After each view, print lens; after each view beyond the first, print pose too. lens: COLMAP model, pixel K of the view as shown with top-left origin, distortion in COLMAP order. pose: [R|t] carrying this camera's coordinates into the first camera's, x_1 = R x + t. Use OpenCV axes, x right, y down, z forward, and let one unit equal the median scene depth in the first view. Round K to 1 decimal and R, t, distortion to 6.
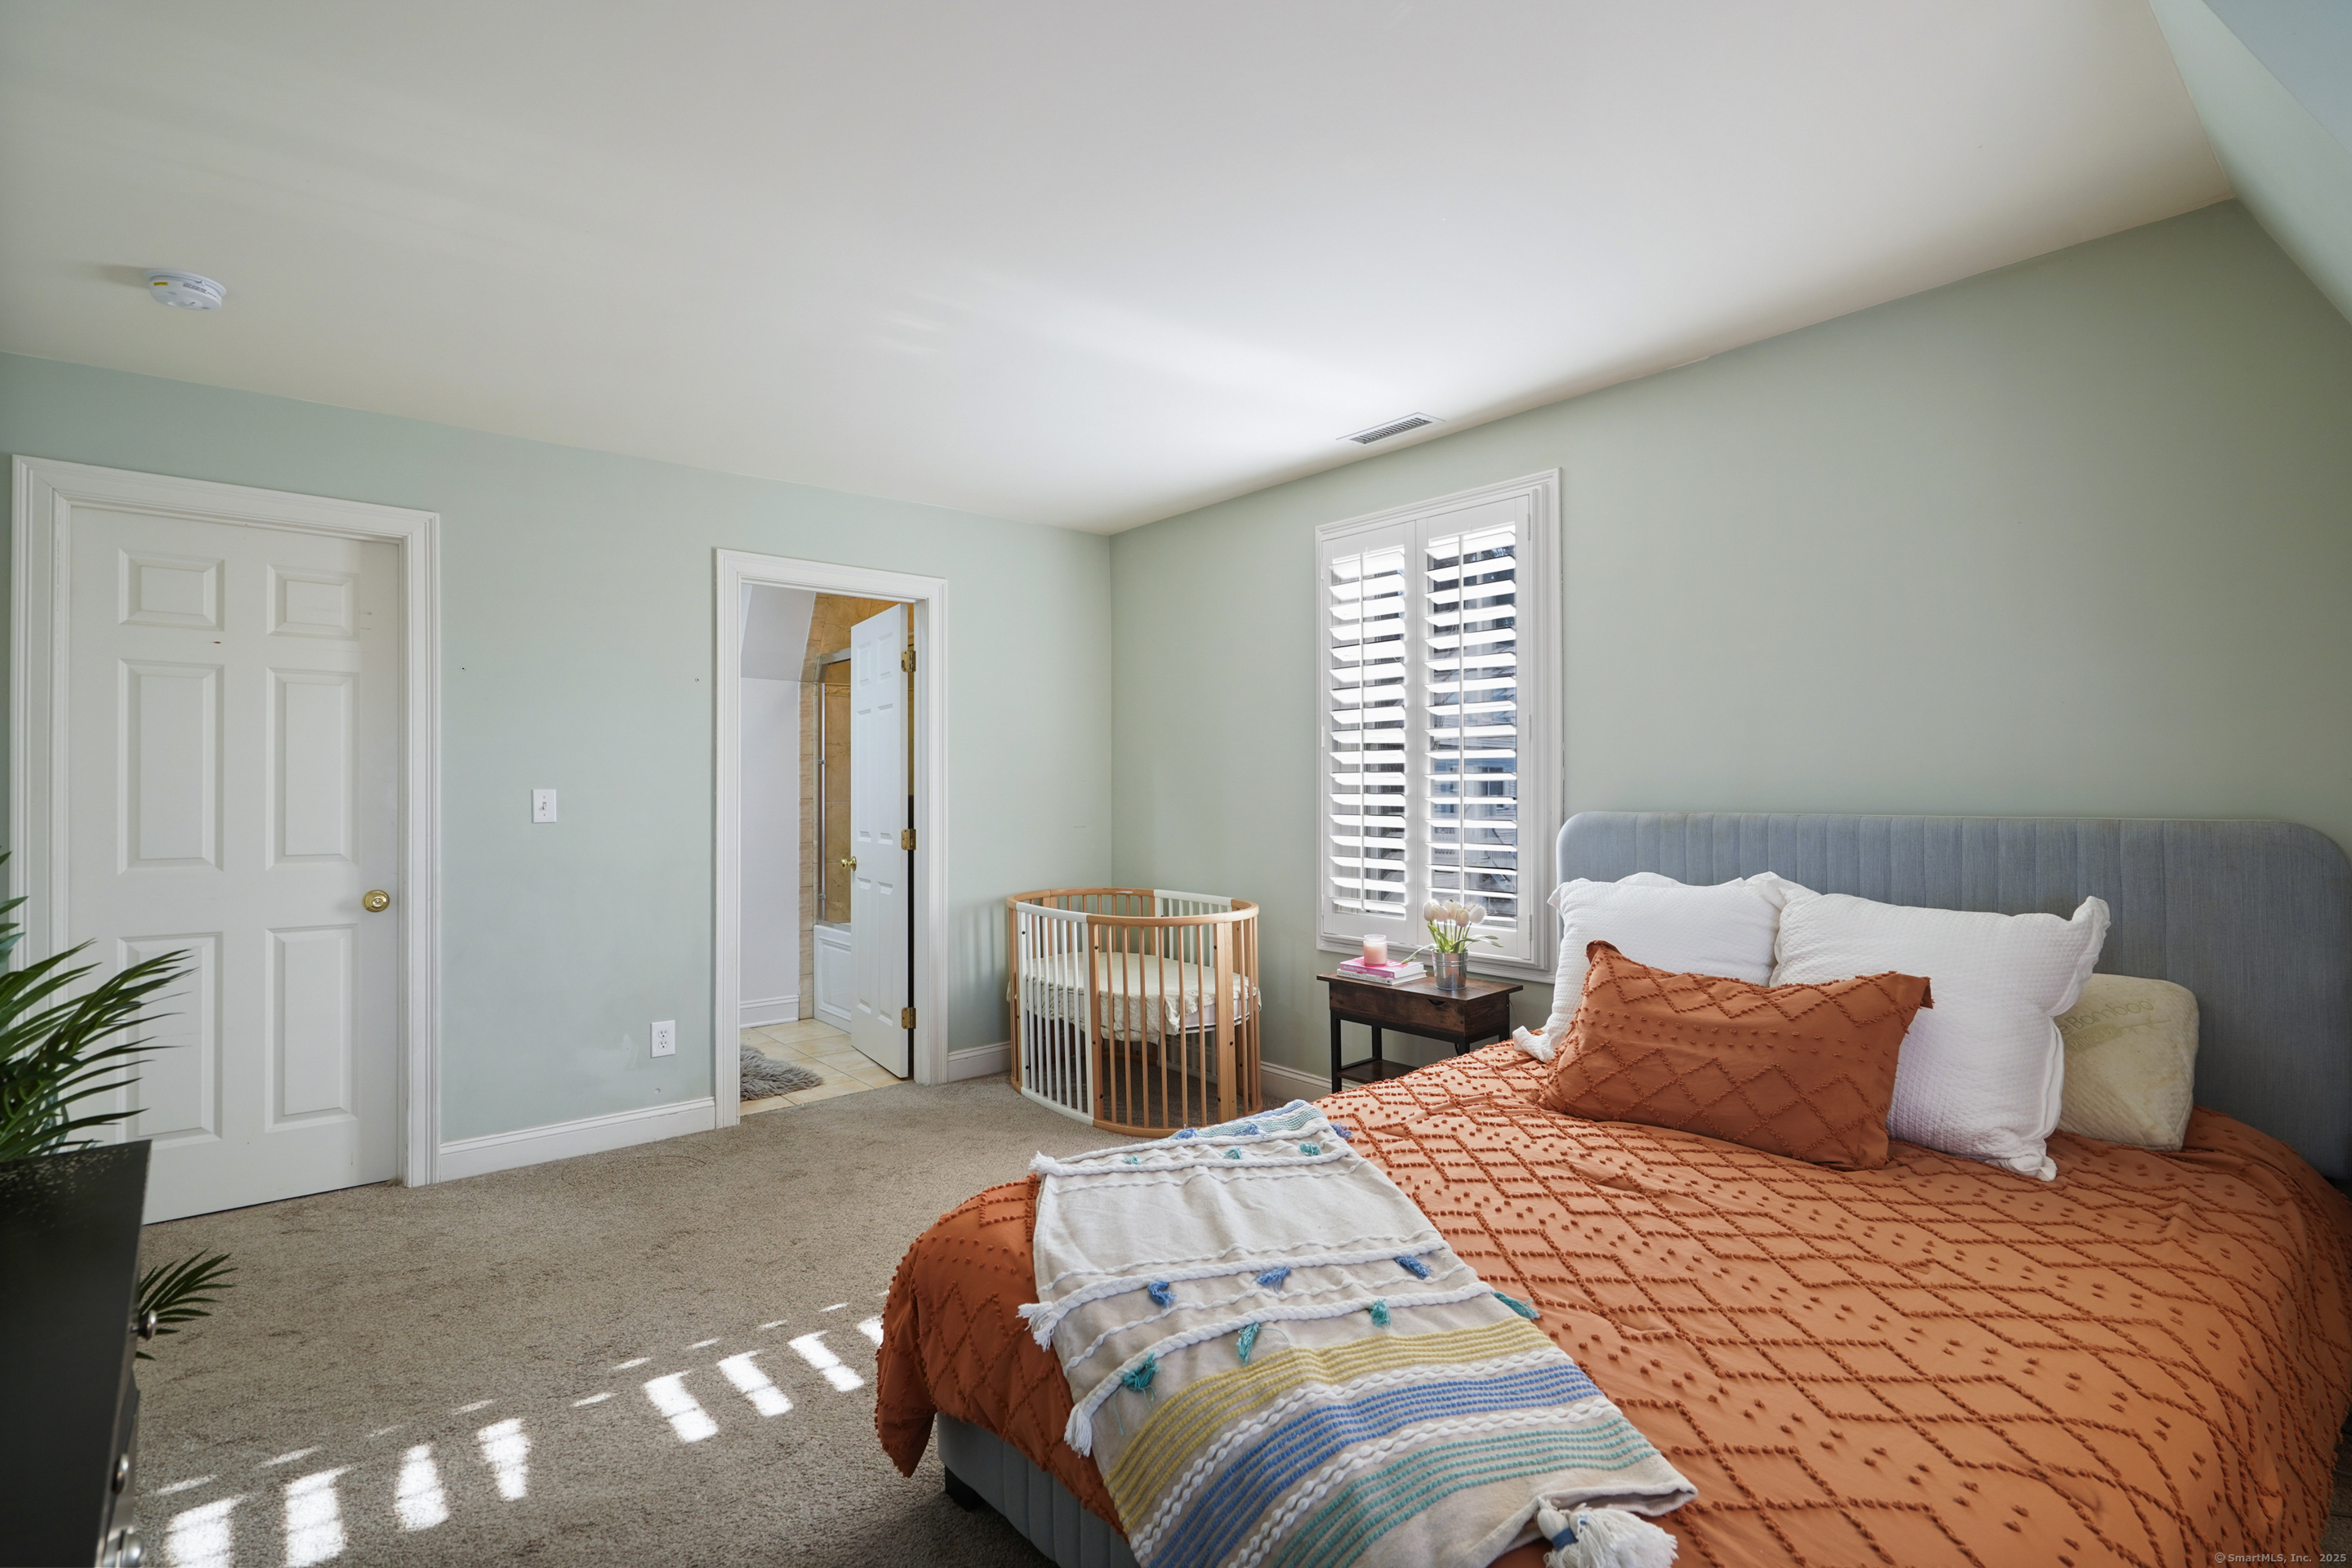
lens RADIAL K [[1095.7, 0, 1164.0], [0, 1095.7, 787.8], [0, 0, 1]] dist [-0.003479, 0.000687]
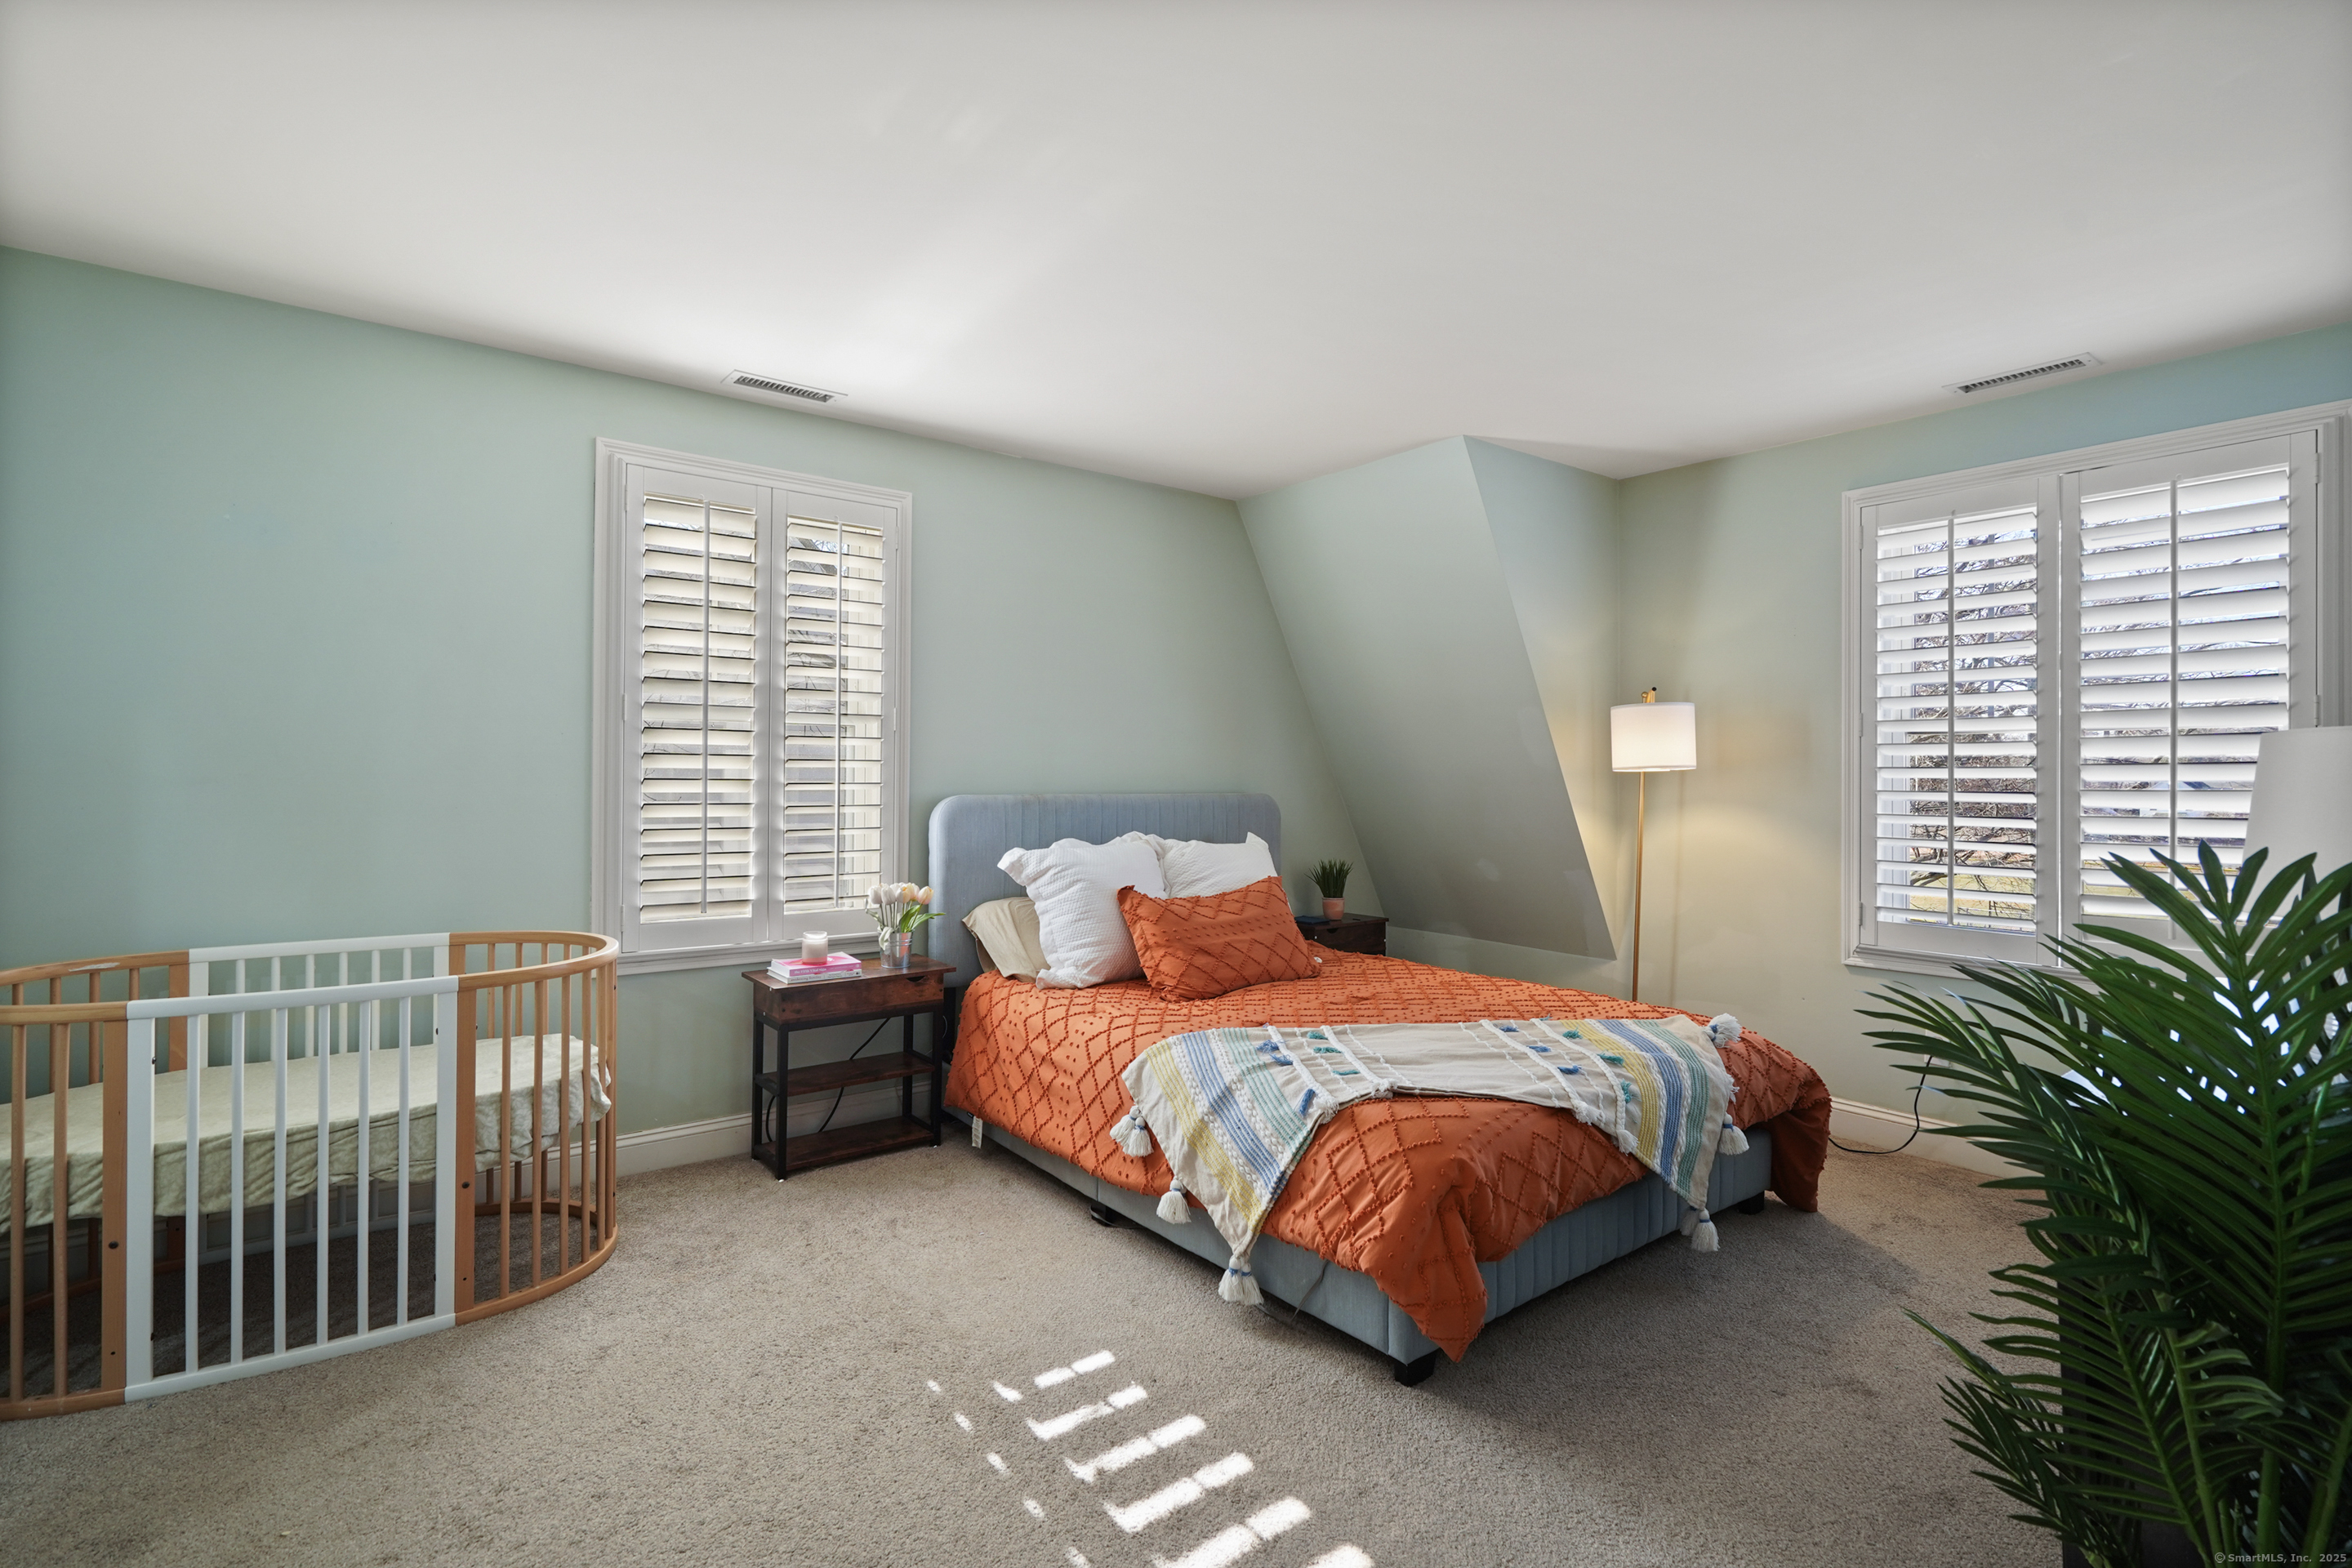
lens RADIAL K [[1095.7, 0, 1167.0], [0, 1095.7, 779.8], [0, 0, 1]] dist [-0.003479, 0.000687]
pose [[0.054945, 0.010645, 0.998433, -0.652868], [-0.002924, 0.999941, -0.010500, 0.013361], [-0.998485, -0.002342, 0.054973, 0.582774]]
